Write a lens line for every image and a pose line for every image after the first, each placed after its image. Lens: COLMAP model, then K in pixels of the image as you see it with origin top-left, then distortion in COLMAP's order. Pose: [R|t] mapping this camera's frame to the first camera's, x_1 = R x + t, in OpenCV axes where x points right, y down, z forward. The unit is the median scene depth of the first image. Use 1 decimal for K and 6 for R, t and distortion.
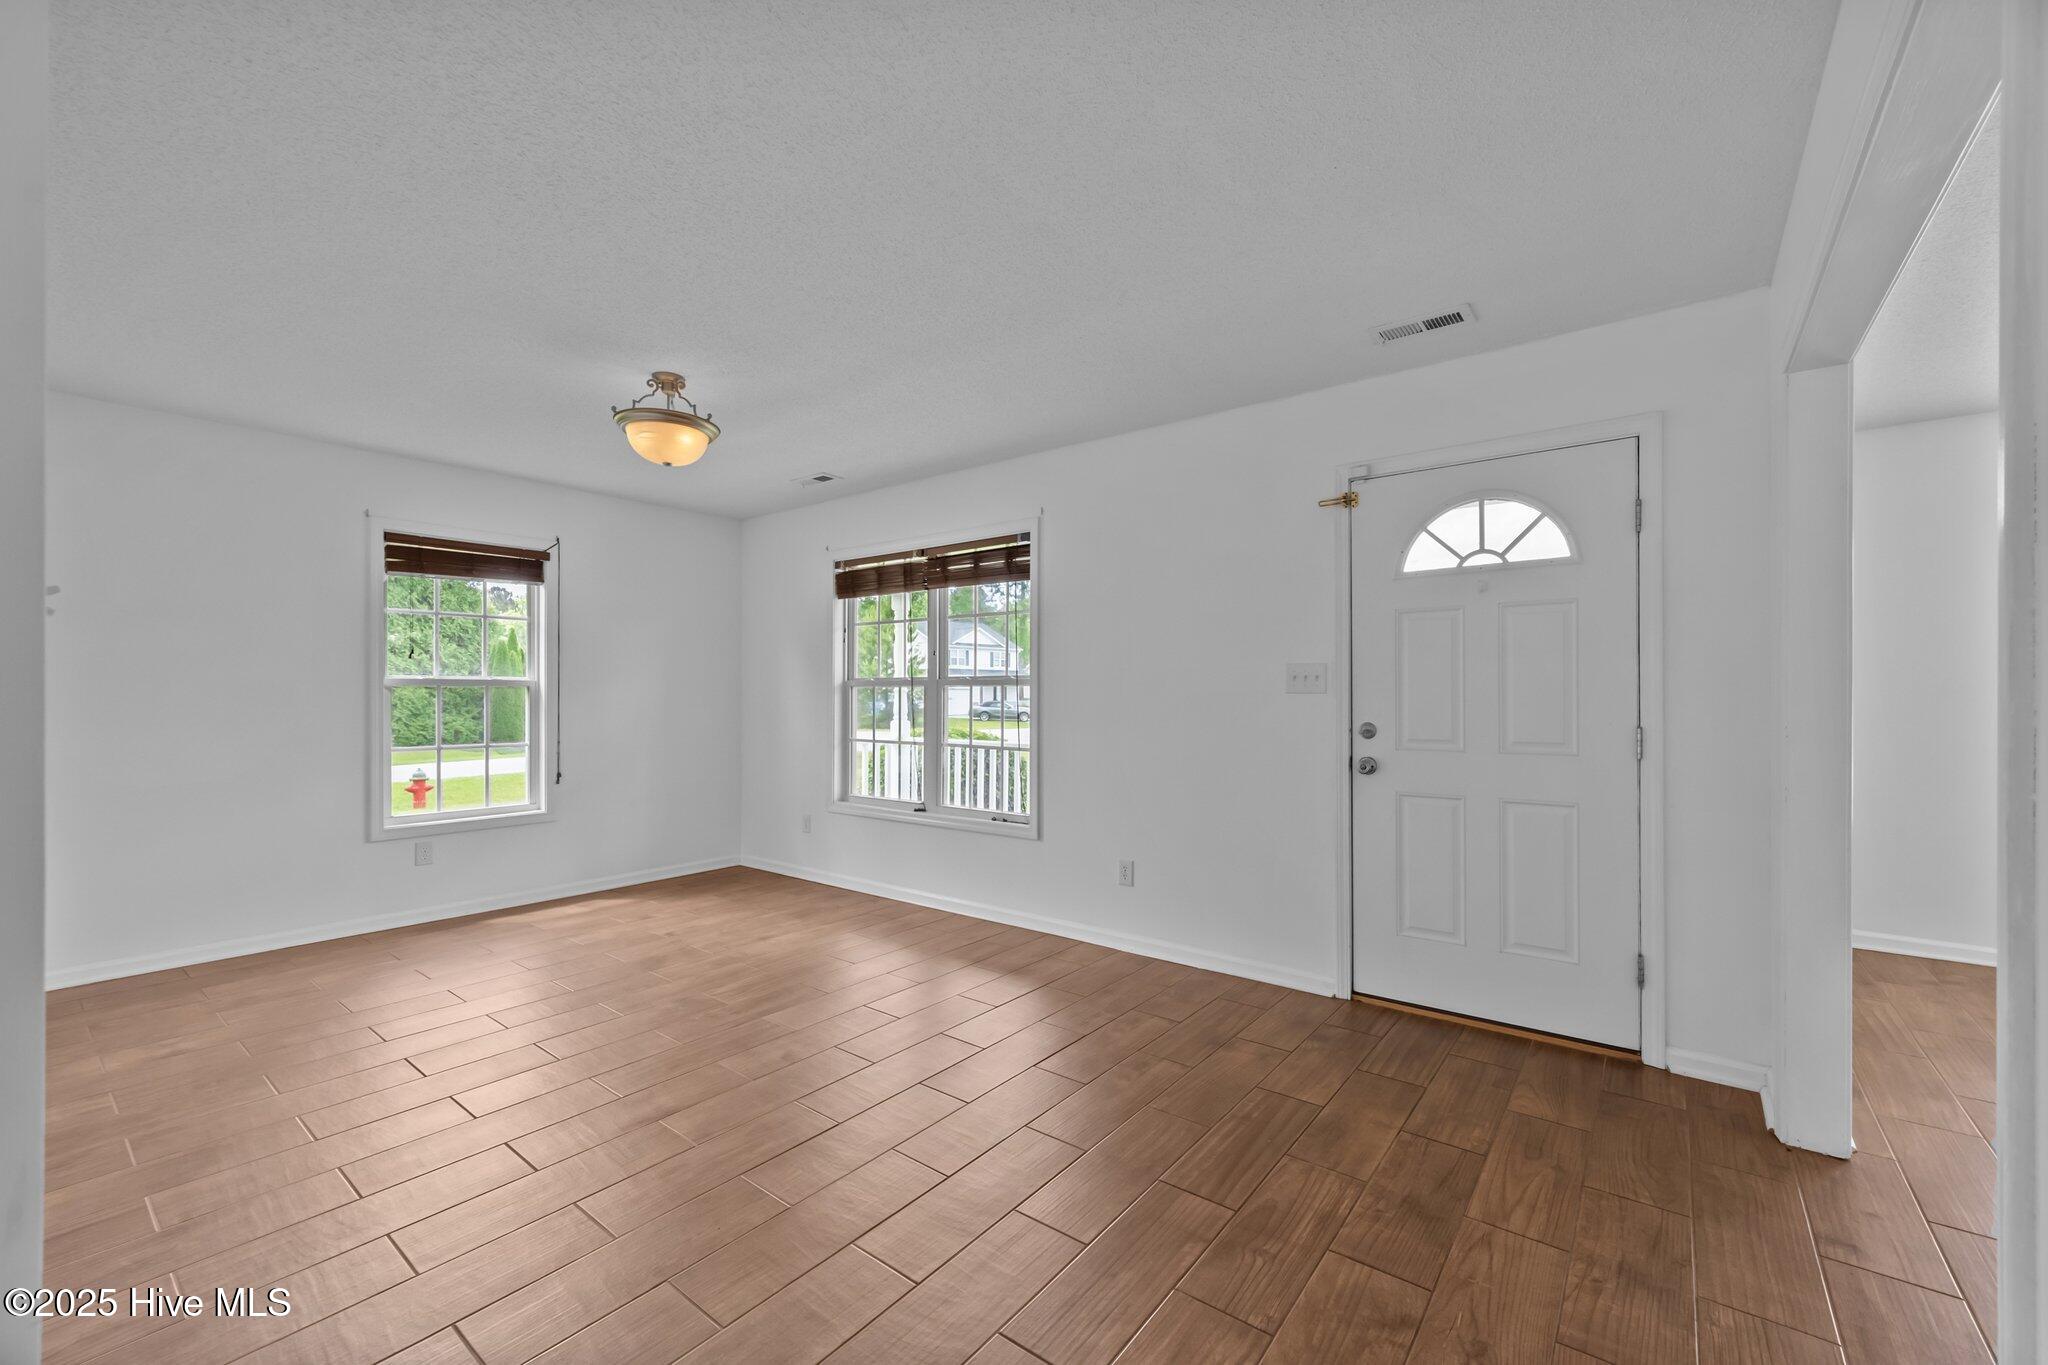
lens RADIAL K [[824.3, 0, 1022.6], [0, 824.3, 690.2], [0, 0, 1]] dist [0.000009, -0.000159]
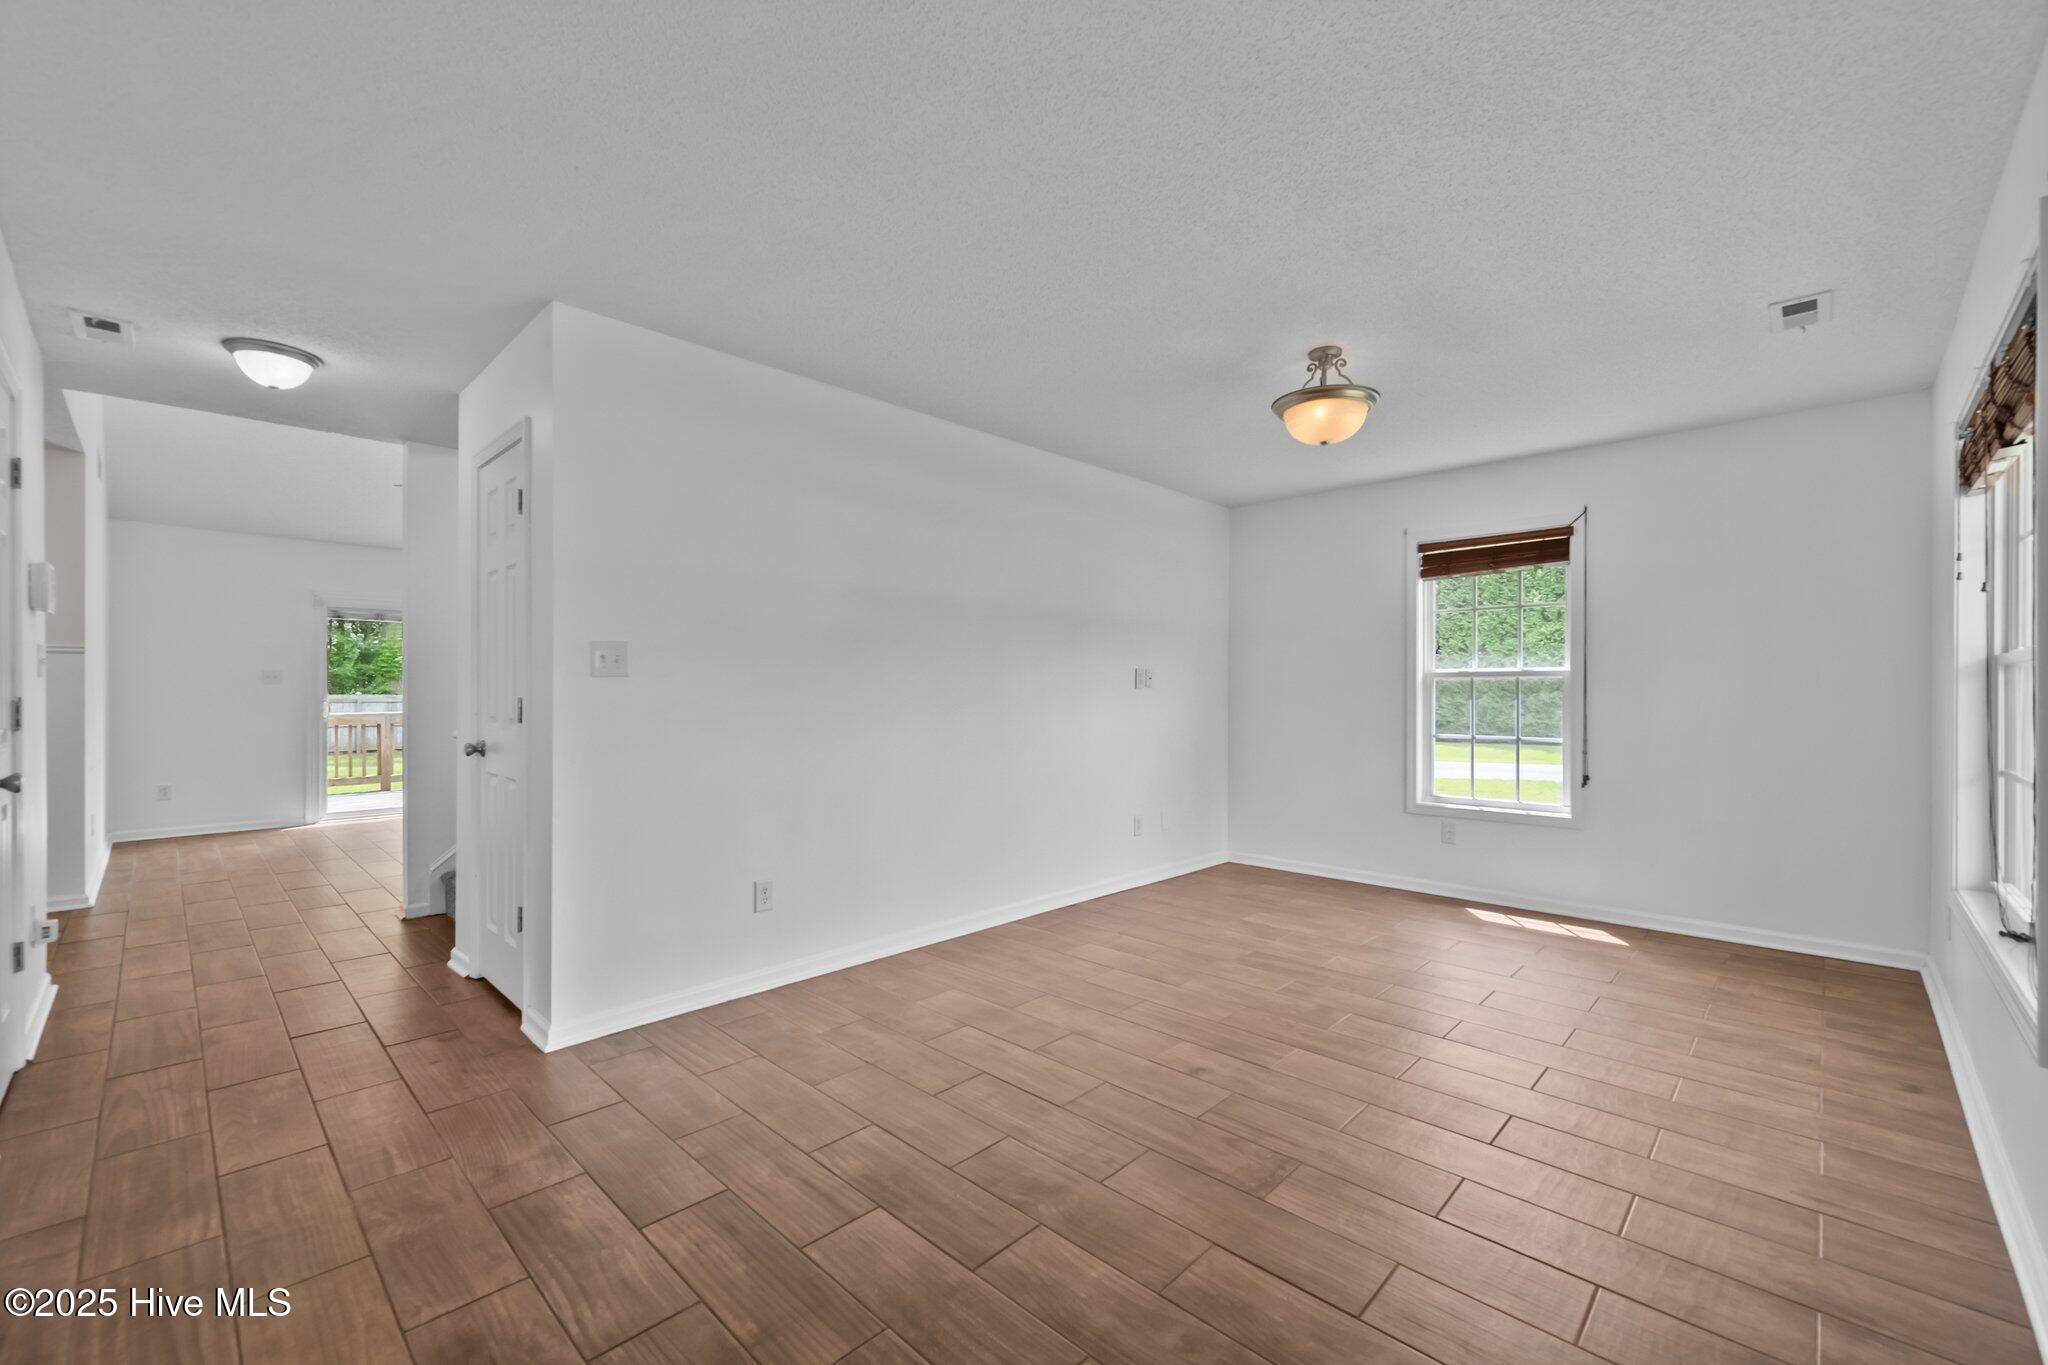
lens RADIAL K [[824.3, 0, 1022.6], [0, 824.3, 690.2], [0, 0, 1]] dist [0.000009, -0.000159]
pose [[-0.095003, -0.000035, -0.995477, 0.537461], [0.007304, 0.999973, -0.000732, 0.008979], [0.995450, -0.007340, -0.095000, 0.715551]]
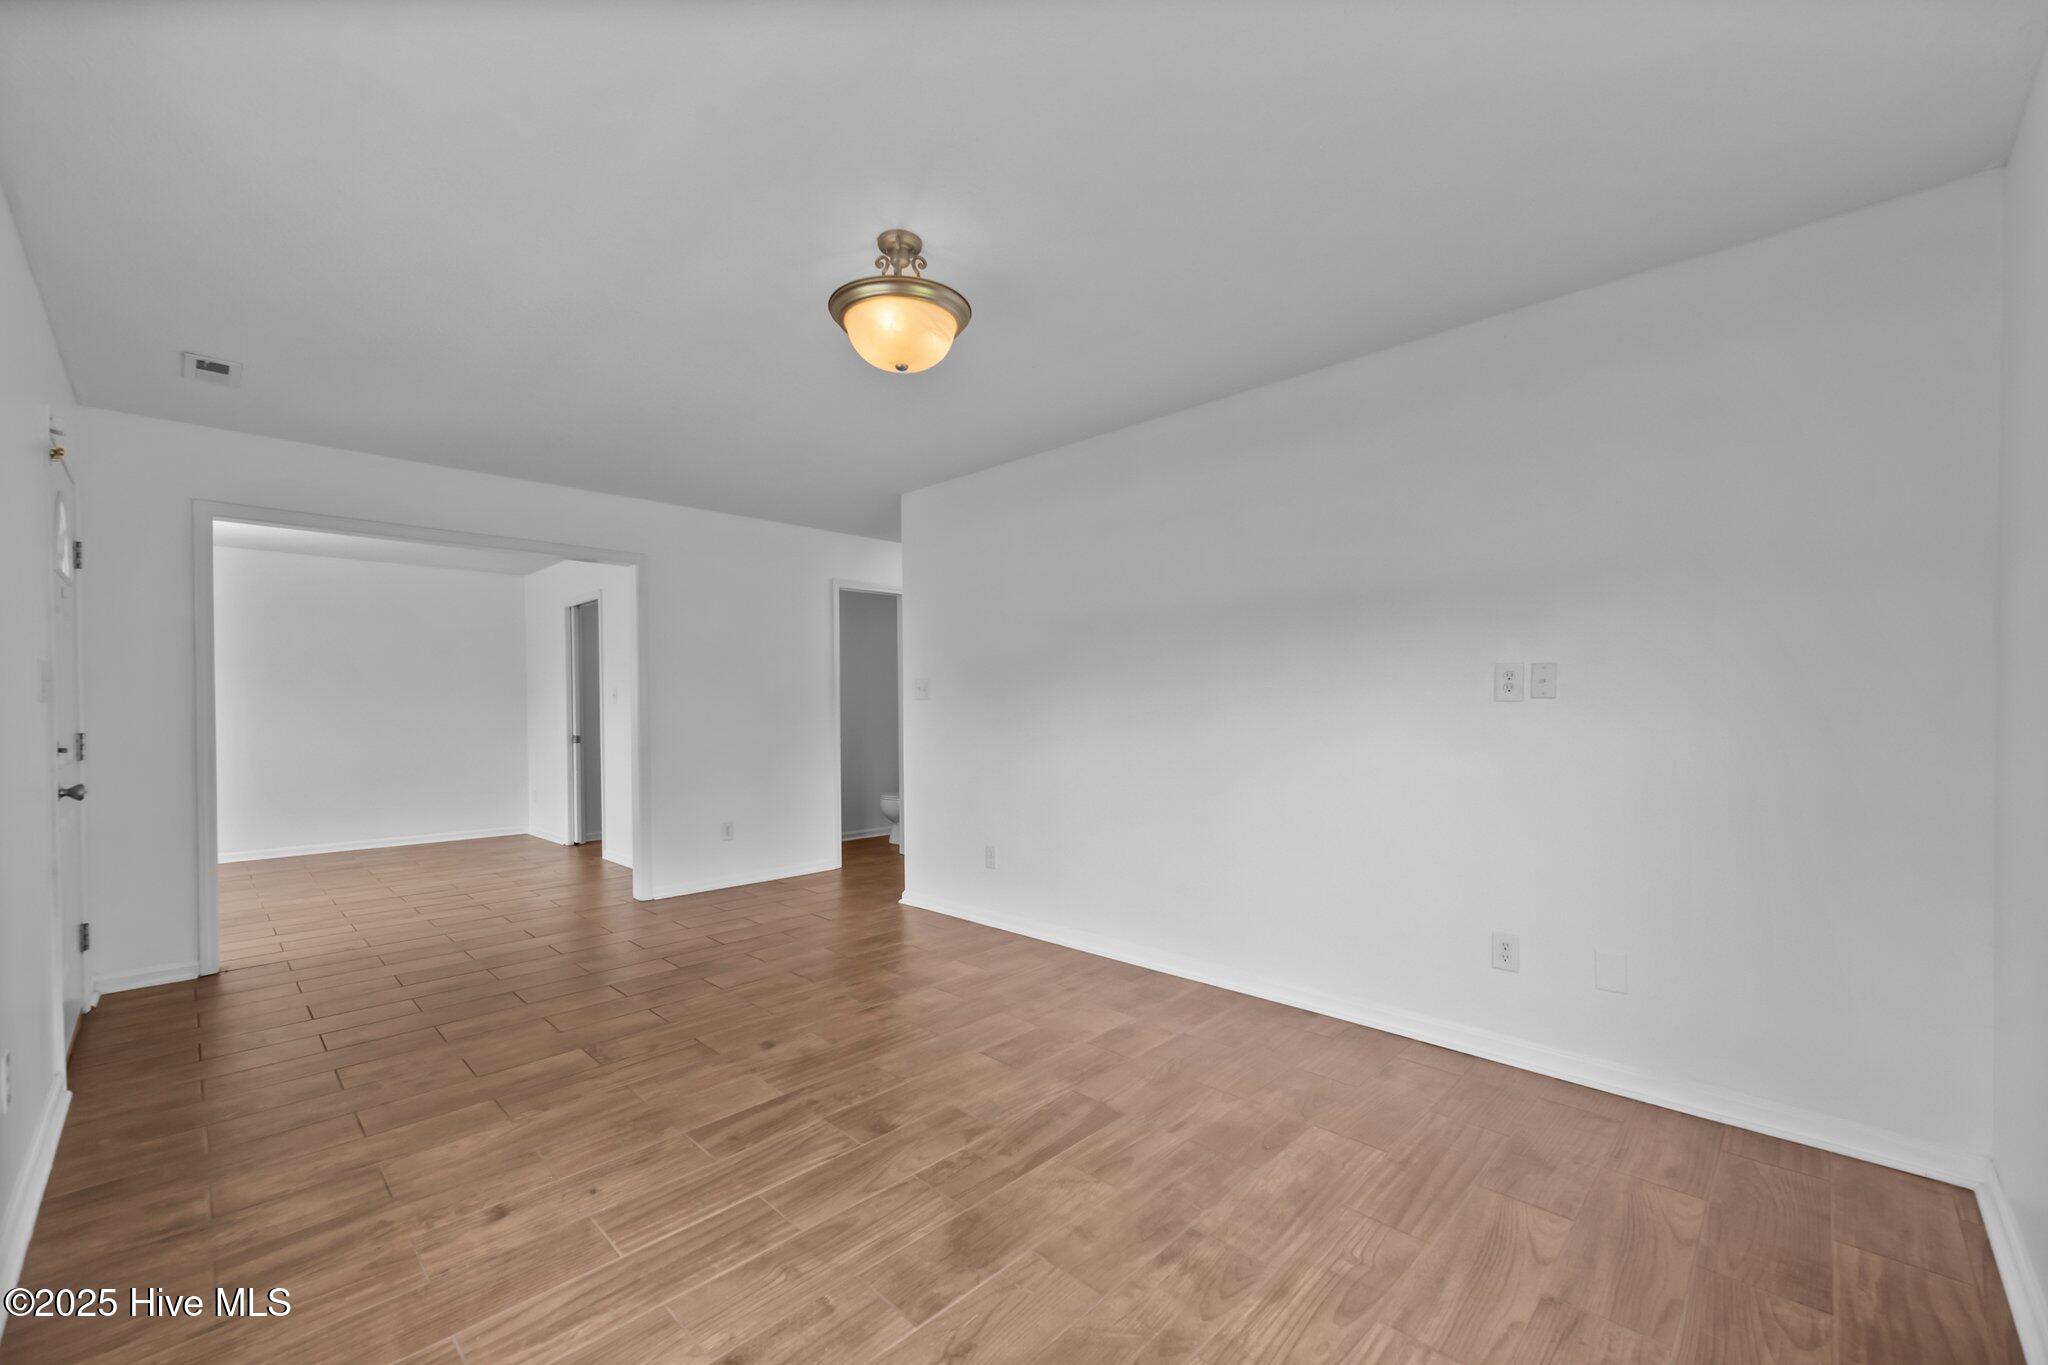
lens RADIAL K [[833.2, 0, 1037.8], [0, 833.2, 716.1], [0, 0, 1]] dist [-0.000059, -0.000041]
pose [[-0.996103, 0.005664, 0.088014, -0.582319], [0.006220, 0.999962, 0.006049, 0.014805], [-0.087977, 0.006573, -0.996101, 1.630562]]
